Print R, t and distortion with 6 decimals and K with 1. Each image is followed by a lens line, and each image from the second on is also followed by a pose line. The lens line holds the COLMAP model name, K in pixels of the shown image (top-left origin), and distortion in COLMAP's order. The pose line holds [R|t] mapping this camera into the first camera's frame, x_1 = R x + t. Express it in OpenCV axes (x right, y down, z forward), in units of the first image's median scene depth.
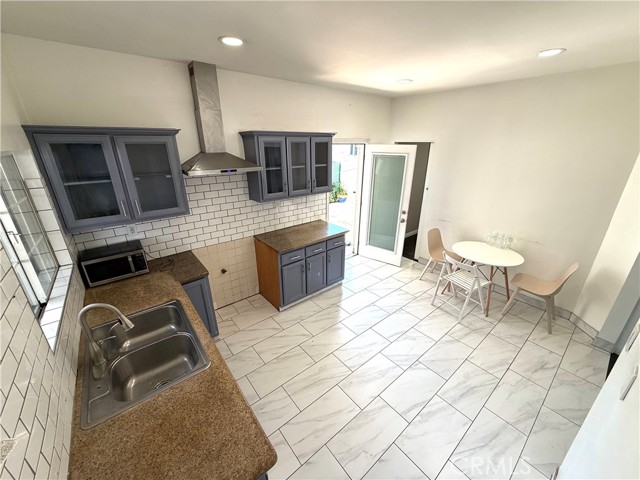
lens RADIAL K [[255.7, 0, 320.0], [0, 255.7, 240.0], [0, 0, 1]] dist [0.004133, 0.000441]
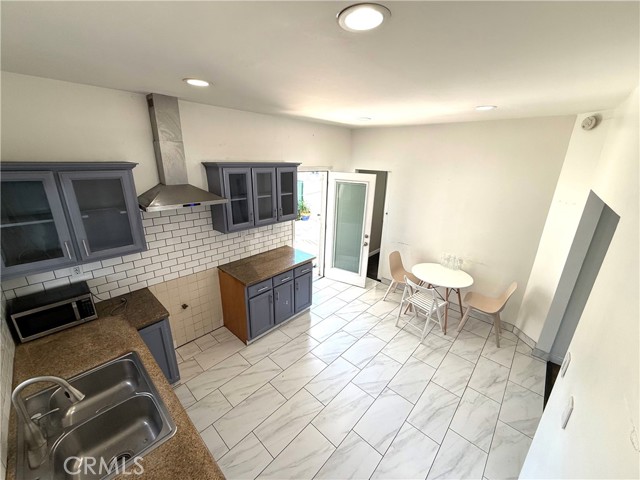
lens RADIAL K [[255.7, 0, 320.0], [0, 255.7, 240.0], [0, 0, 1]] dist [0.004133, 0.000441]
pose [[0.989177, -0.020742, 0.145257, -0.020956], [0.028448, 0.998284, -0.051175, -0.069495], [-0.143946, 0.054753, 0.988070, -0.010835]]
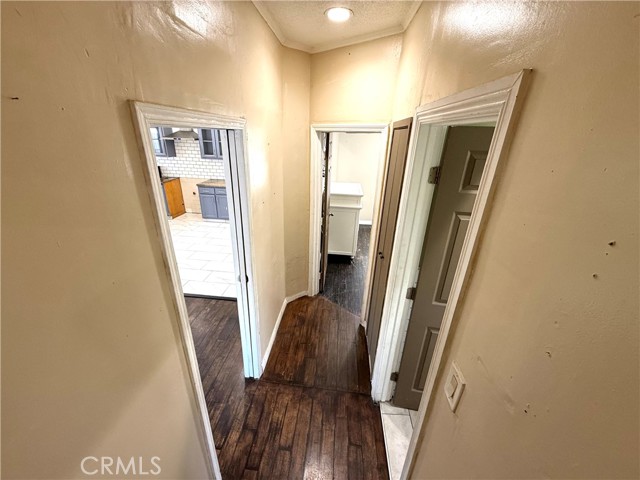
lens RADIAL K [[255.7, 0, 320.0], [0, 255.7, 240.0], [0, 0, 1]] dist [0.004133, 0.000441]
pose [[0.712118, 0.290826, -0.638990, 1.975780], [-0.282049, 0.951996, 0.118958, -0.052285], [0.642913, 0.095514, 0.759961, 0.198083]]
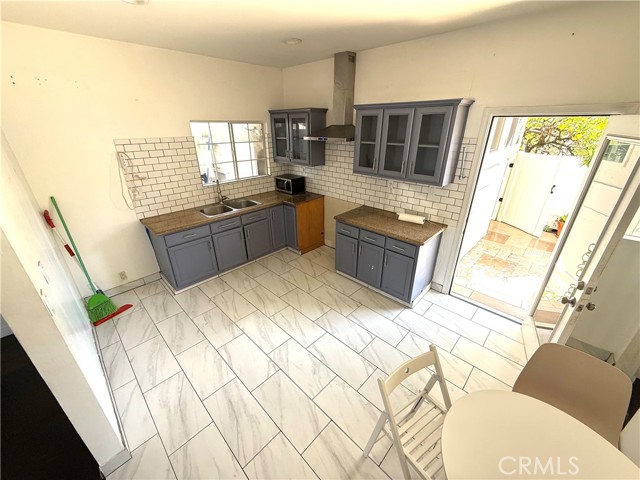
lens RADIAL K [[256.6, 0, 320.0], [0, 256.6, 240.0], [0, 0, 1]] dist [0.009387, 0.000142]
pose [[0.110936, 0.415134, -0.902971, 0.959595], [-0.351421, 0.866267, 0.355085, -0.263318], [0.929622, 0.277932, 0.241987, 0.749846]]
